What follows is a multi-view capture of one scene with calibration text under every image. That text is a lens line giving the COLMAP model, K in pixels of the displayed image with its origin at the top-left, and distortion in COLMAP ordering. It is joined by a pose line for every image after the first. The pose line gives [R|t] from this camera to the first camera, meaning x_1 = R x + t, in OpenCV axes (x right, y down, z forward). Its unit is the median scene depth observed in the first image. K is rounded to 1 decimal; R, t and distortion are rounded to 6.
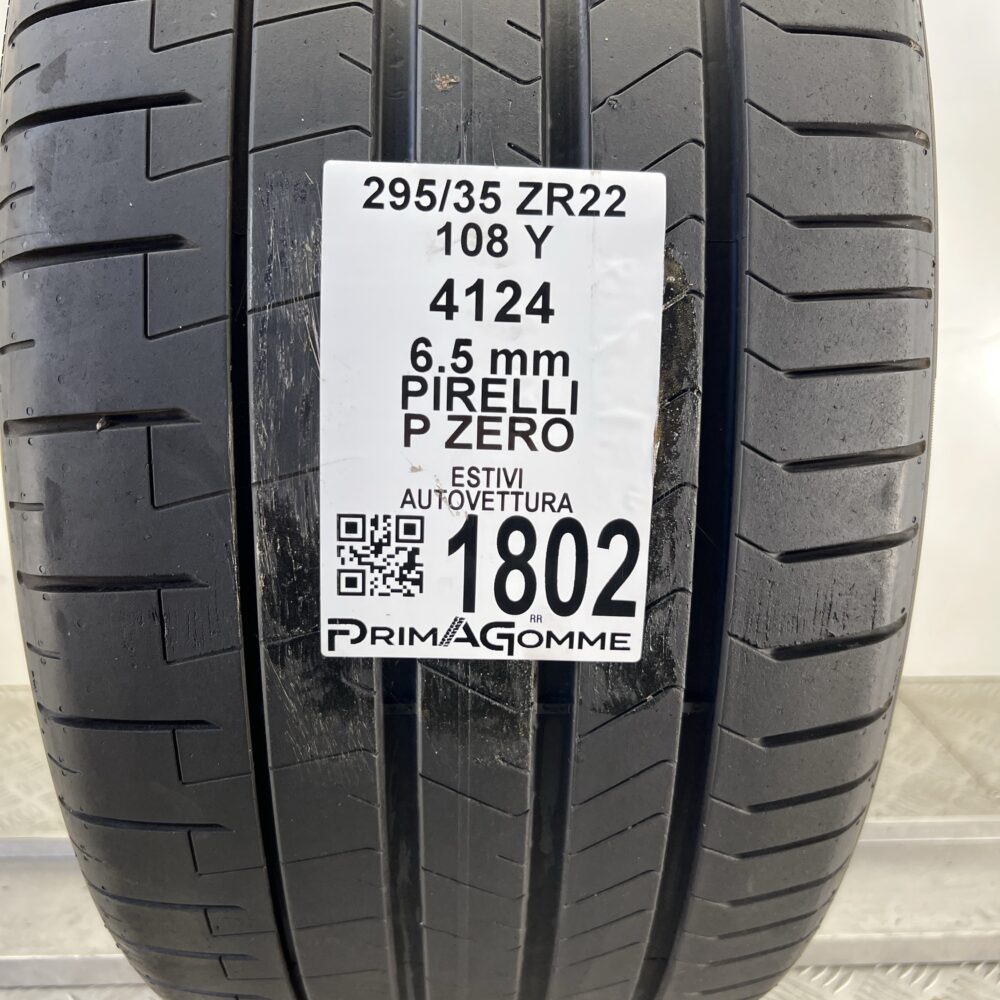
lens RADIAL K [[1093.1, 0, 500.0], [0, 1093.1, 500.0], [0, 0, 1]] dist [0.010206, -0.042865]
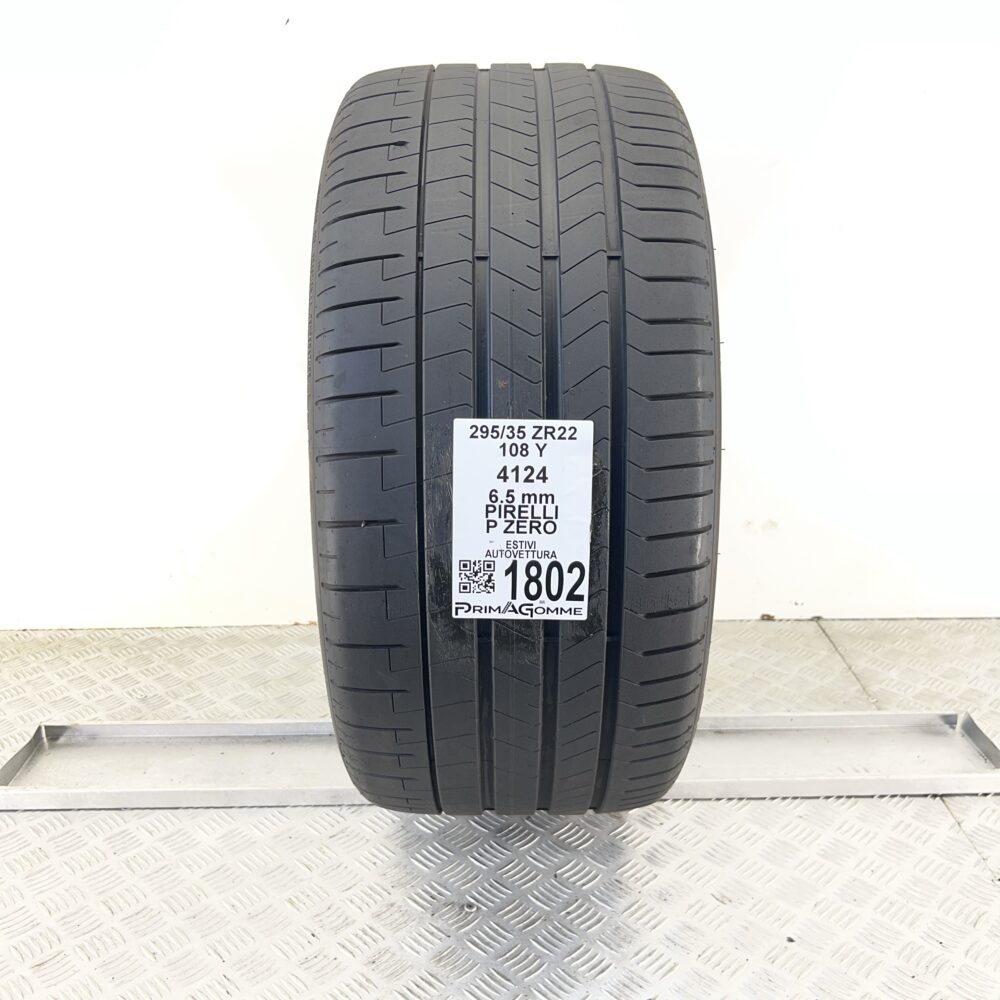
lens RADIAL K [[1093.1, 0, 500.0], [0, 1093.1, 500.0], [0, 0, 1]] dist [0.010206, -0.042865]
pose [[0.999163, -0.006354, -0.040402, 0.040178], [0.008703, 0.998264, 0.058245, -0.260165], [0.039962, -0.058548, 0.997484, -1.404747]]
